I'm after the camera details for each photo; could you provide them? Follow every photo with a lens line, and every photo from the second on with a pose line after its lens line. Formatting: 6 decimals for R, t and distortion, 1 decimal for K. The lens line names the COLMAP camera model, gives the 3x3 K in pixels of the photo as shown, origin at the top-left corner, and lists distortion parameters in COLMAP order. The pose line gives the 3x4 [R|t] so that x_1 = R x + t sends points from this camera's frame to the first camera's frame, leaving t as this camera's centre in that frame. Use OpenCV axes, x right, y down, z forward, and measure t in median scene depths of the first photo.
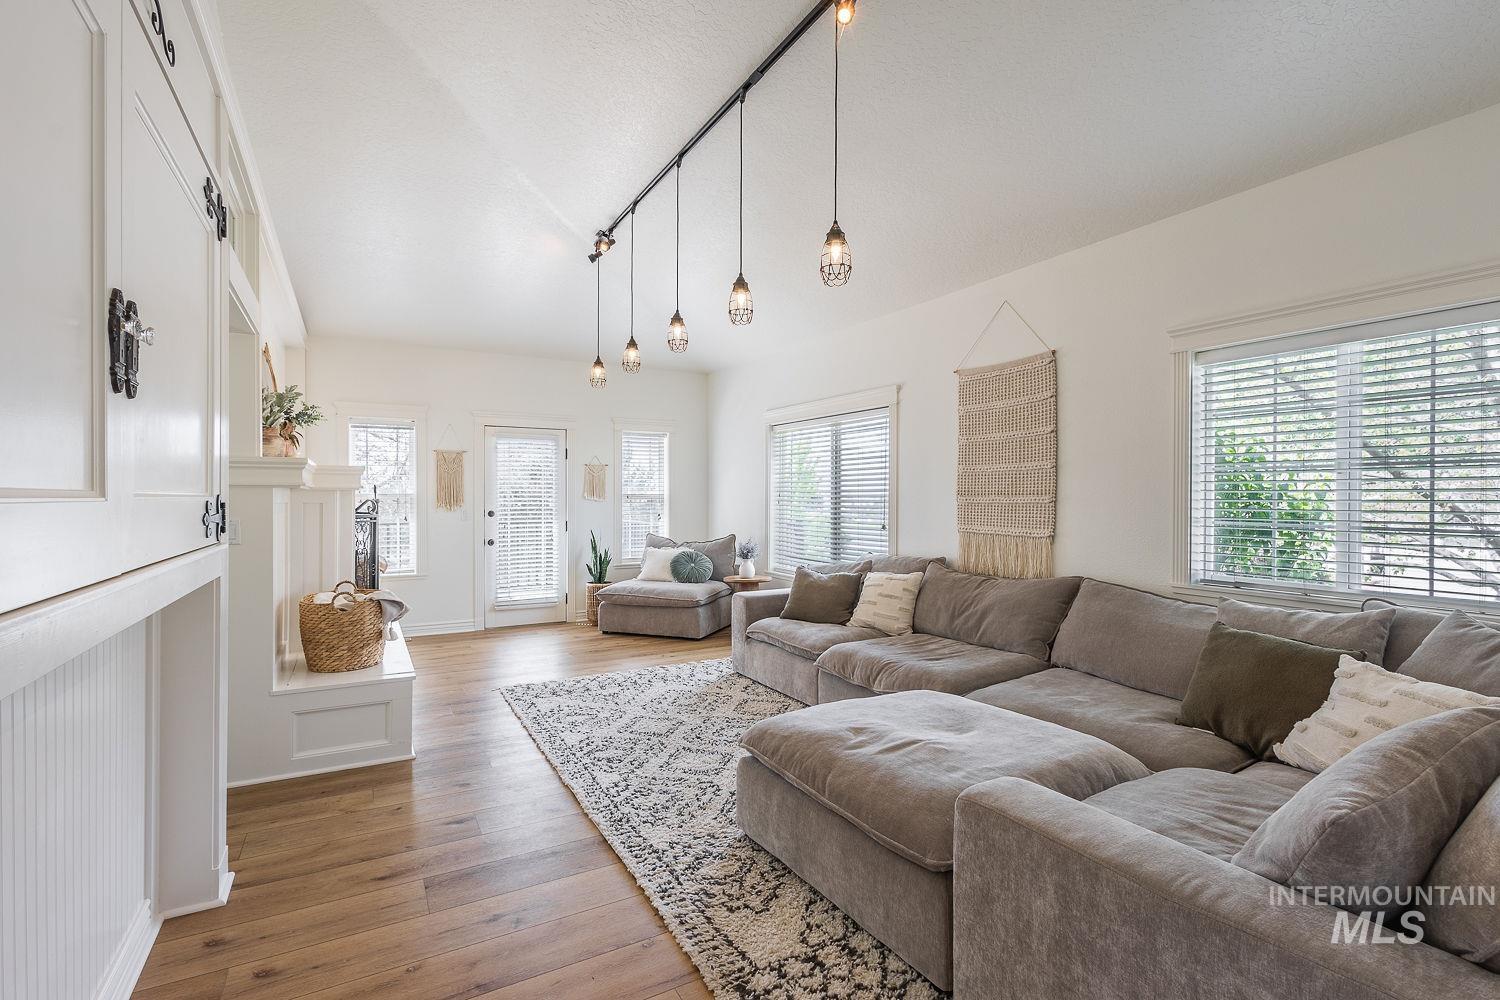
lens RADIAL K [[696.6, 0, 740.0], [0, 696.6, 499.0], [0, 0, 1]] dist [0.006137, 0.000083]
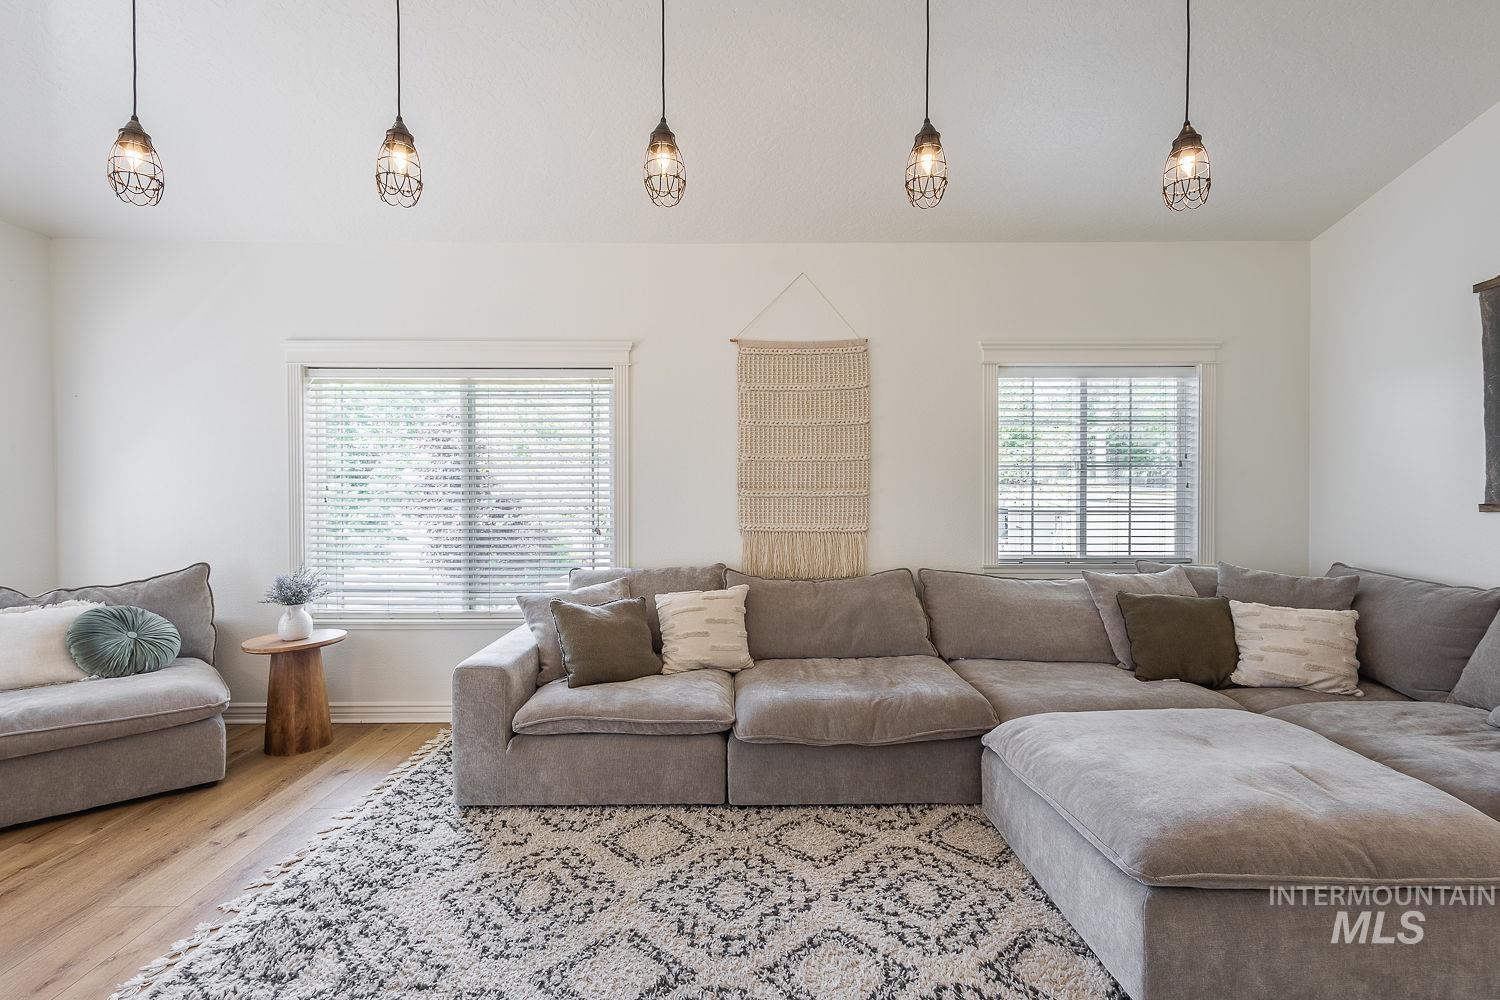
lens RADIAL K [[696.6, 0, 746.1], [0, 696.6, 497.8], [0, 0, 1]] dist [0.006137, 0.000083]
pose [[0.475402, -0.012336, 0.879682, -0.433434], [0.005651, 0.999924, 0.010968, -0.002969], [-0.879751, -0.000243, 0.475435, 0.606983]]
